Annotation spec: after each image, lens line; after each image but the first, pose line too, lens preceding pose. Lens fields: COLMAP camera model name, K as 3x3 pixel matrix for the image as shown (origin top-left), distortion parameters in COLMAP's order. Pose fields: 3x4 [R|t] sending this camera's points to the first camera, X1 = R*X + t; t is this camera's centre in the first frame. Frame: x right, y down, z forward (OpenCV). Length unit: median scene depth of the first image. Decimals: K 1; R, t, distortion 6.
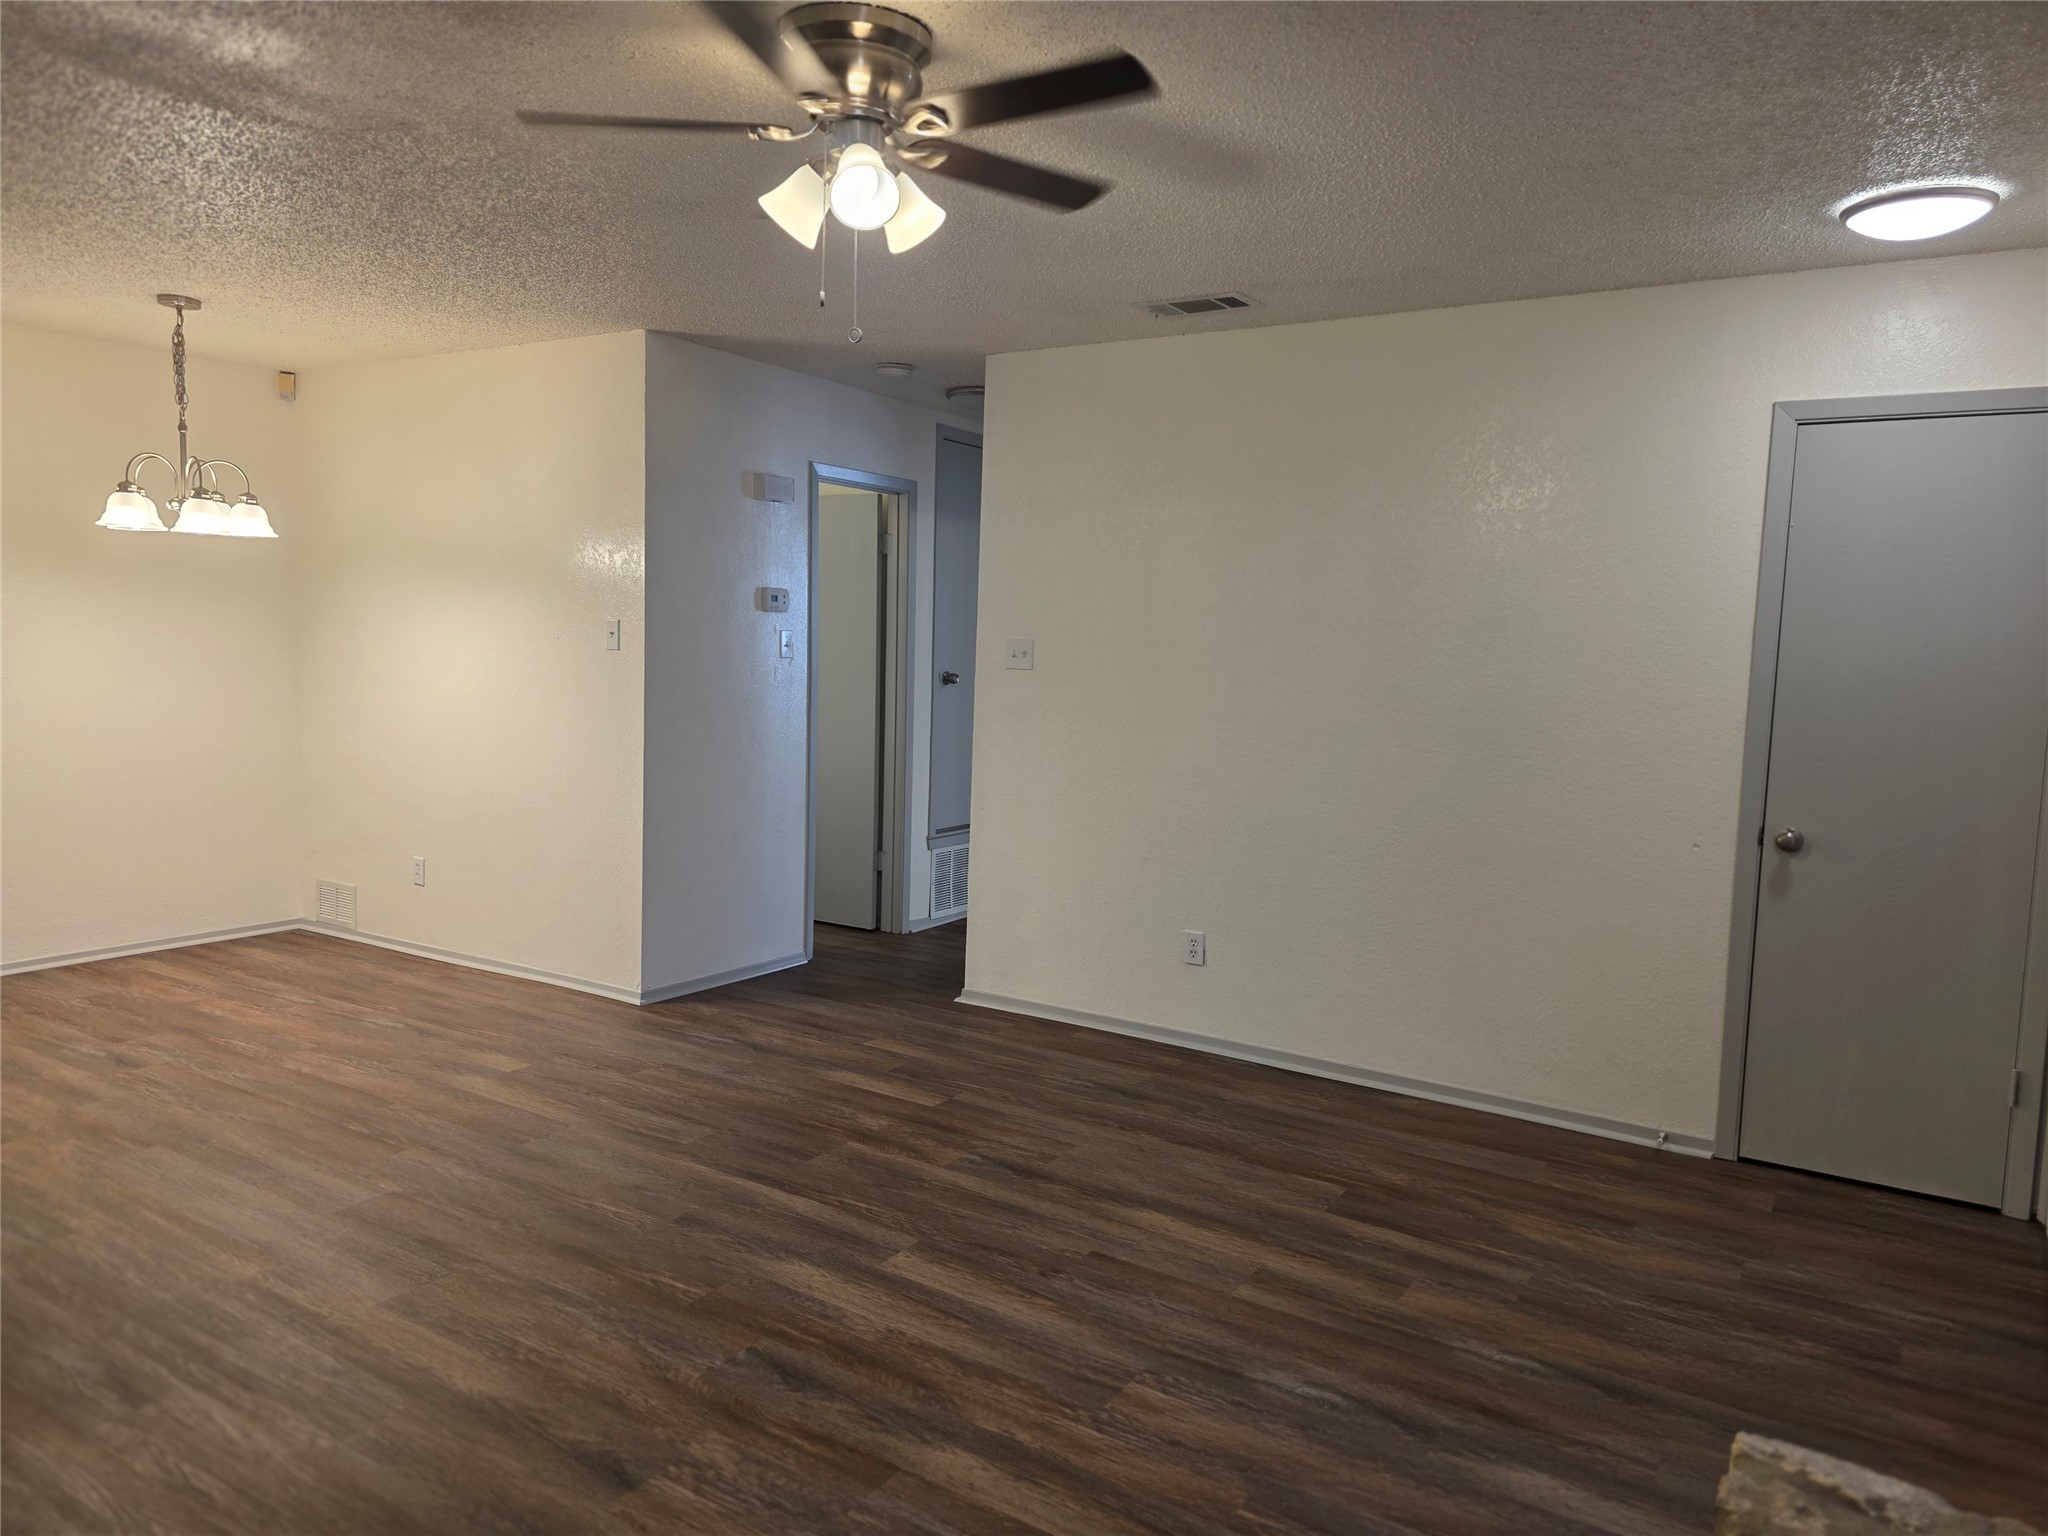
lens RADIAL K [[1378.9, 0, 1034.0], [0, 1378.9, 771.7], [0, 0, 1]] dist [0.041148, -0.031684]
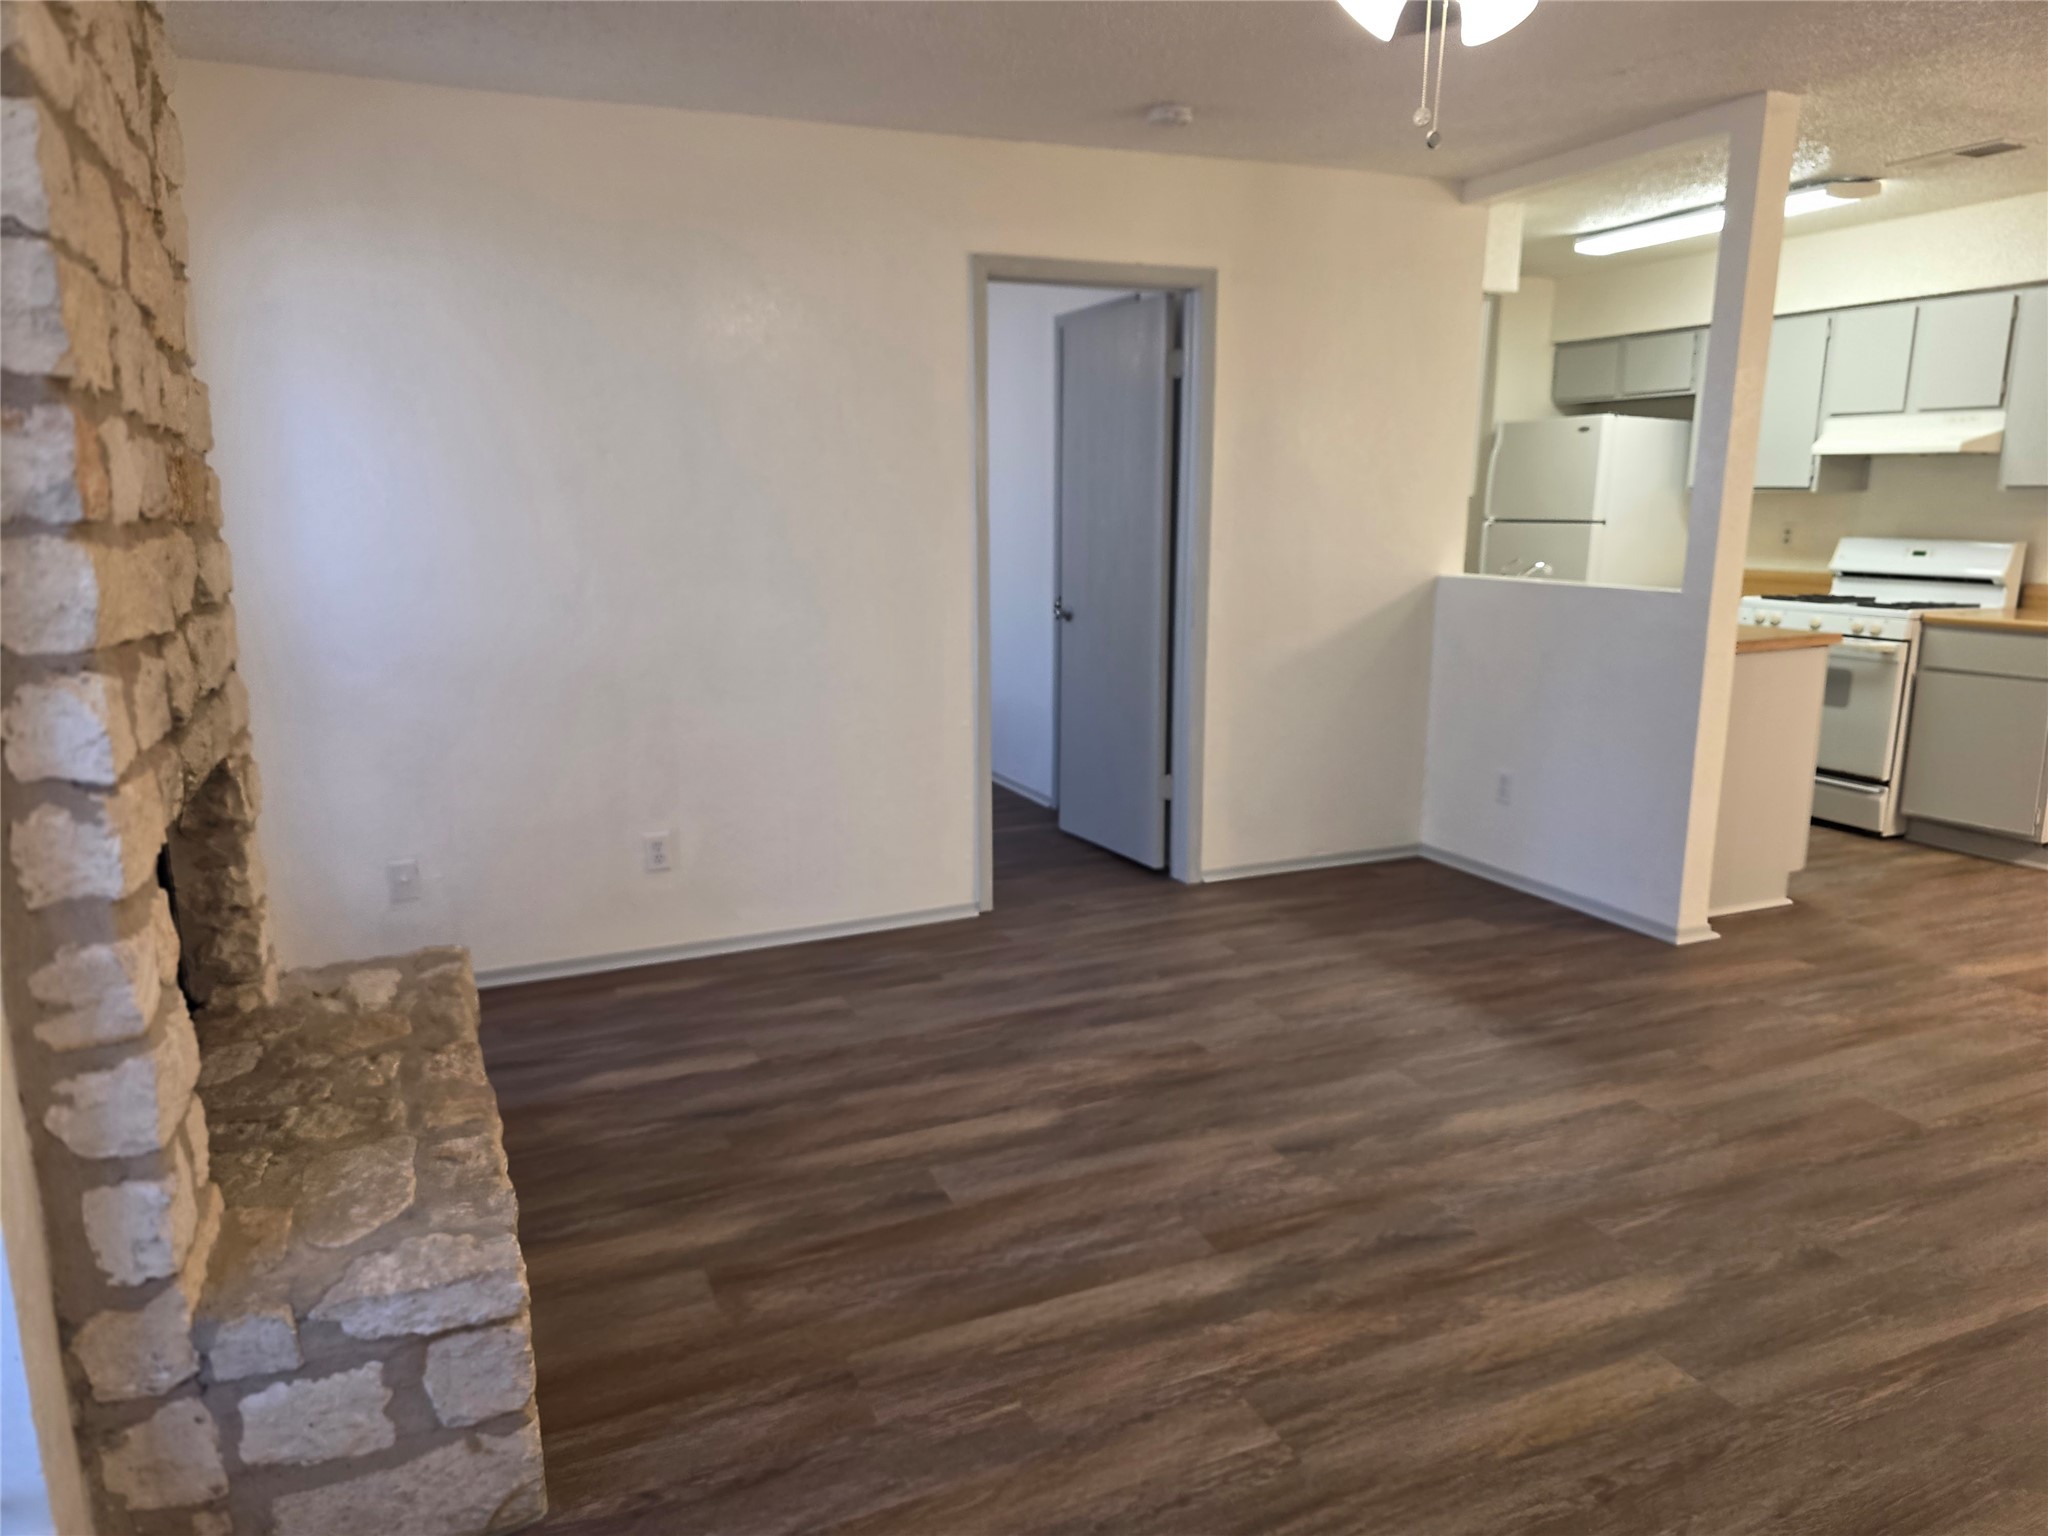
lens RADIAL K [[1378.9, 0, 1031.7], [0, 1378.9, 783.2], [0, 0, 1]] dist [0.041148, -0.031684]
pose [[-0.561295, 0.140939, -0.815527, 0.544455], [-0.094352, 0.968071, 0.232241, -0.067592], [0.822220, 0.207302, -0.530076, 0.899893]]
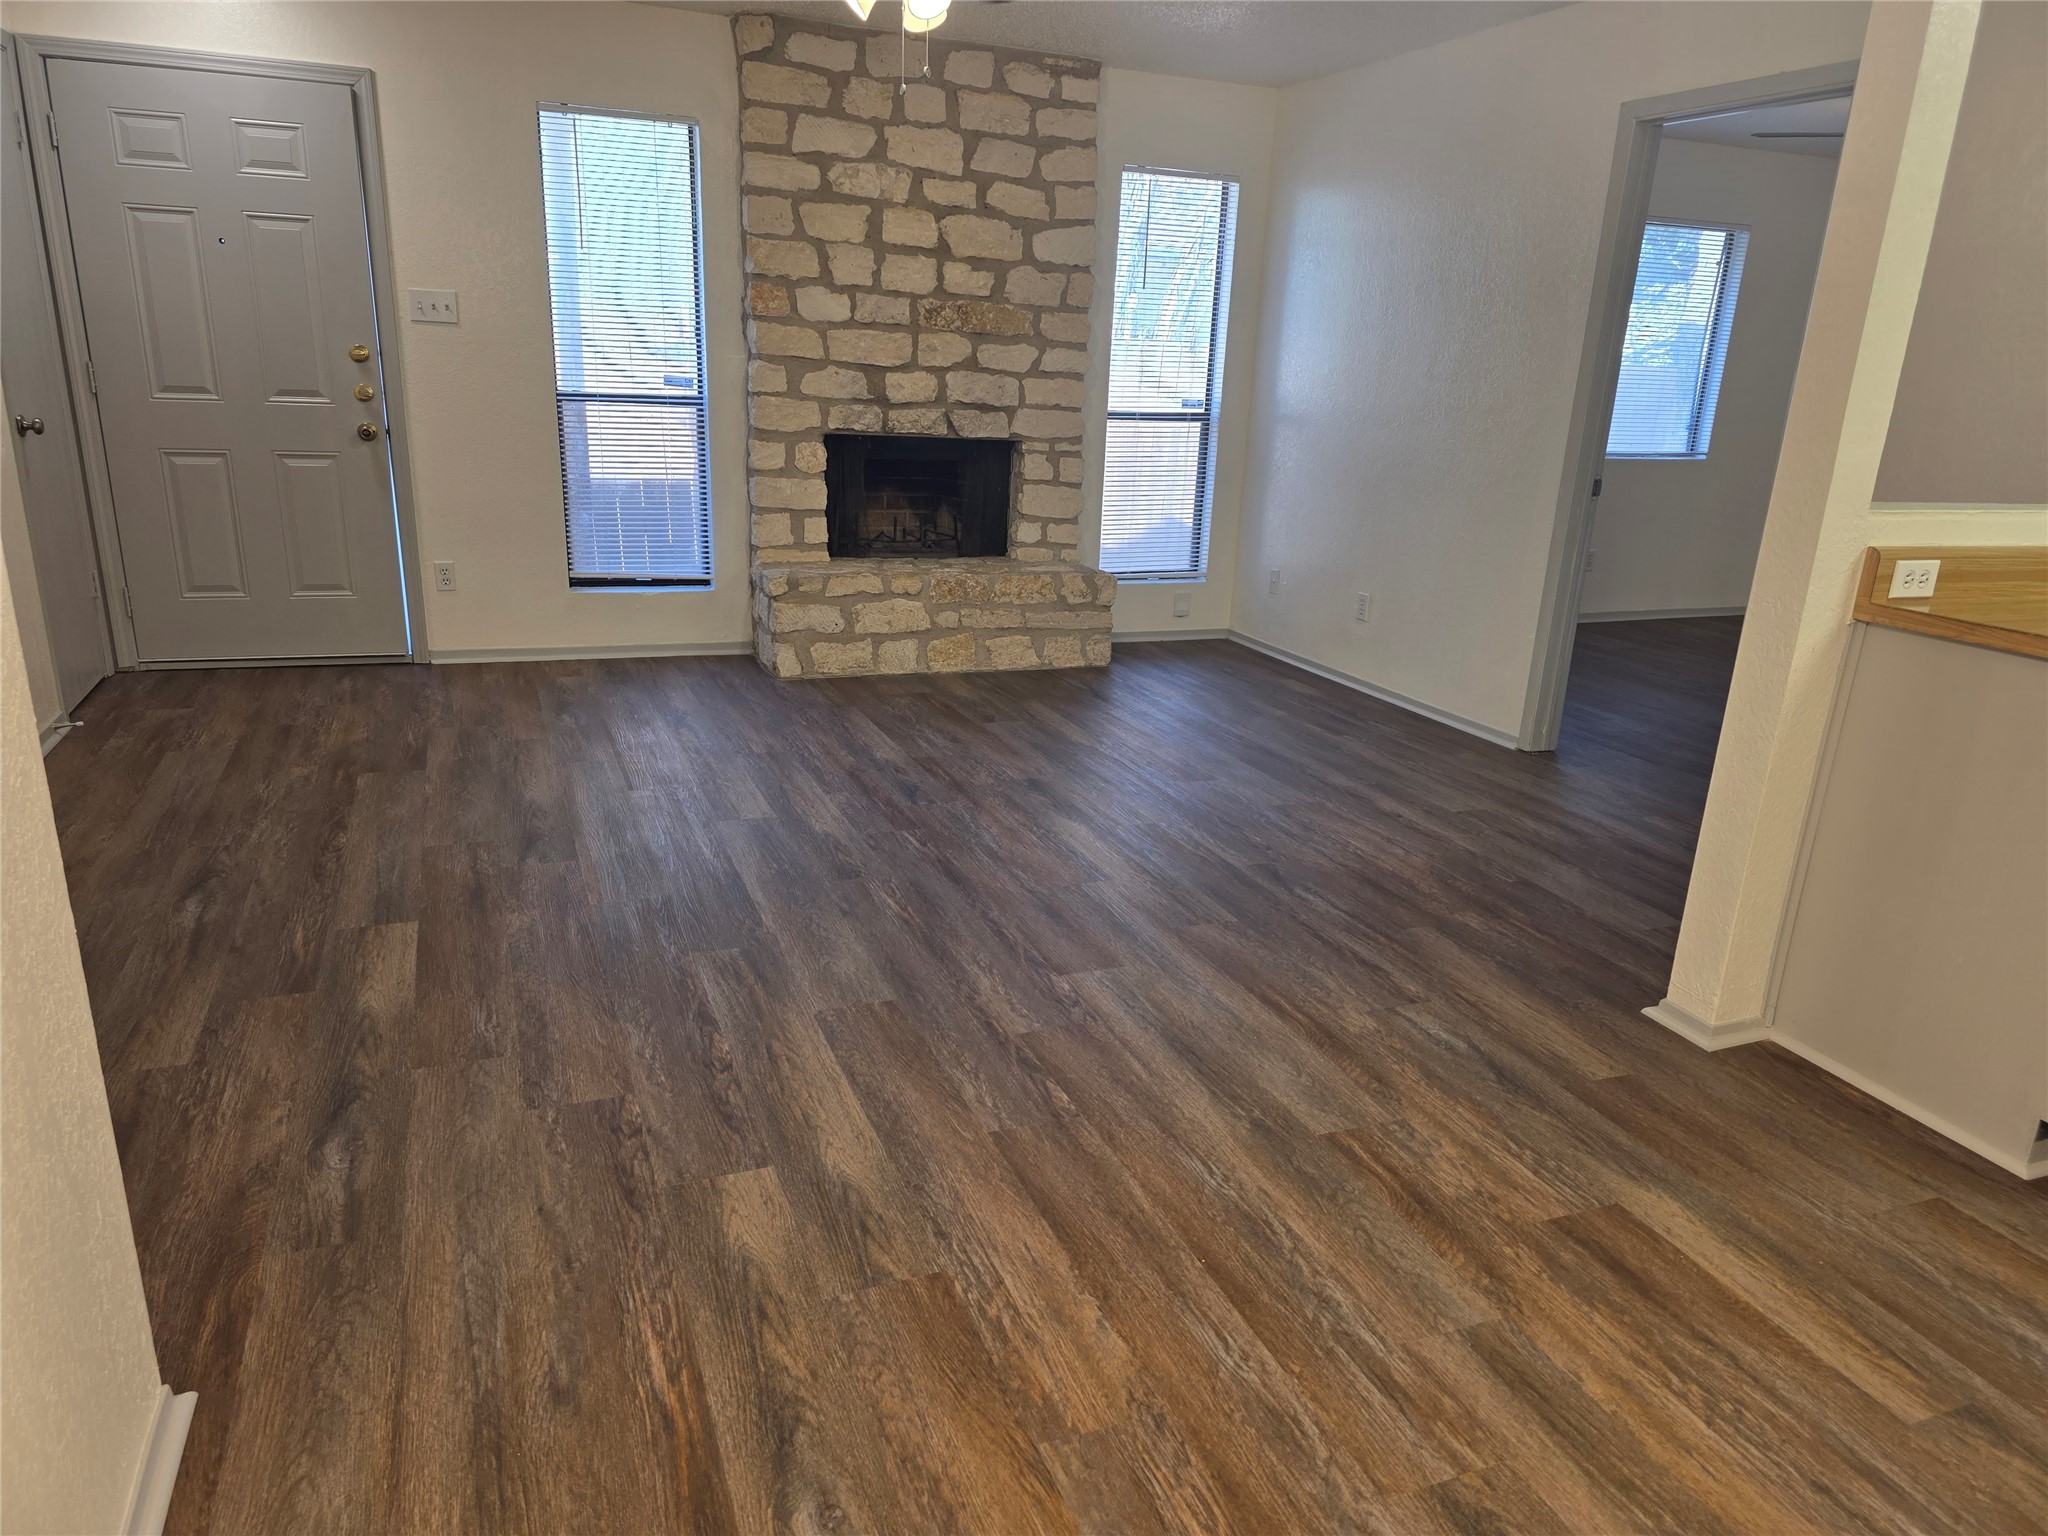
lens RADIAL K [[1378.9, 0, 1030.9], [0, 1378.9, 779.7], [0, 0, 1]] dist [0.041148, -0.031684]
pose [[-0.803766, -0.240520, 0.544161, -0.839813], [-0.013741, 0.921900, 0.387184, -0.144867], [-0.594787, 0.303728, -0.744297, 1.528807]]
